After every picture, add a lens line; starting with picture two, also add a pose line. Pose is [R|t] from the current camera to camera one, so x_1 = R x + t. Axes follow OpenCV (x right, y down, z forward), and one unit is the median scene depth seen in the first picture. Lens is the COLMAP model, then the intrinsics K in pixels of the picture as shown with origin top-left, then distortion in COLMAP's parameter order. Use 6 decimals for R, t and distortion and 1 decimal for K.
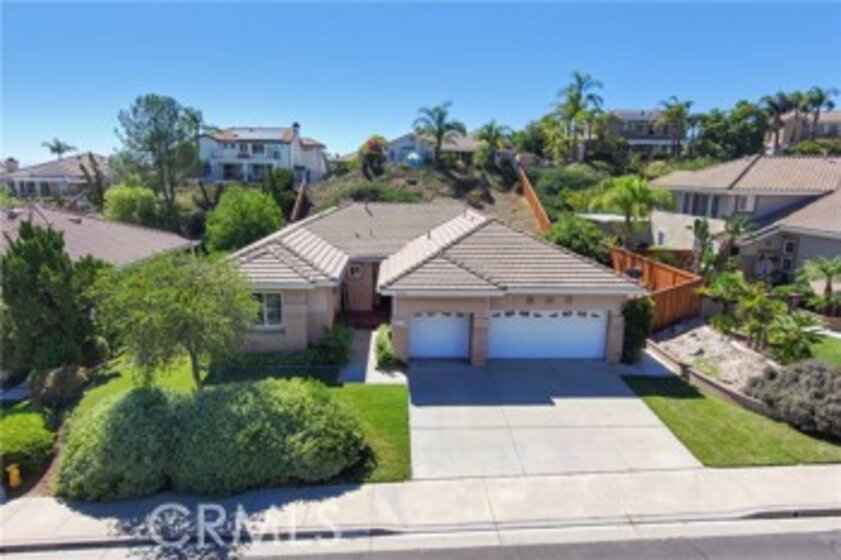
lens RADIAL K [[505.7, 0, 420.5], [0, 505.7, 280.0], [0, 0, 1]] dist [-0.003029, 0.000837]
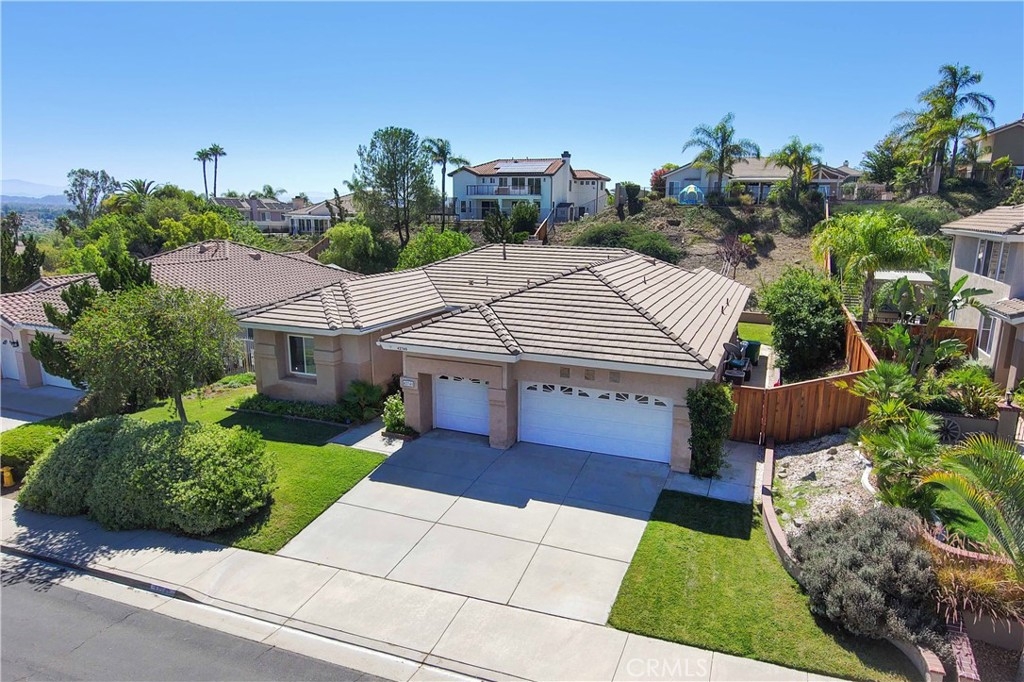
lens RADIAL K [[623.8, 0, 555.5], [0, 623.8, 342.4], [0, 0, 1]] dist [-0.002999, 0.000469]
pose [[0.923469, 0.079403, -0.375365, 0.538116], [-0.080742, 0.996661, 0.012190, -0.015490], [0.375080, 0.019050, 0.926797, 0.115821]]
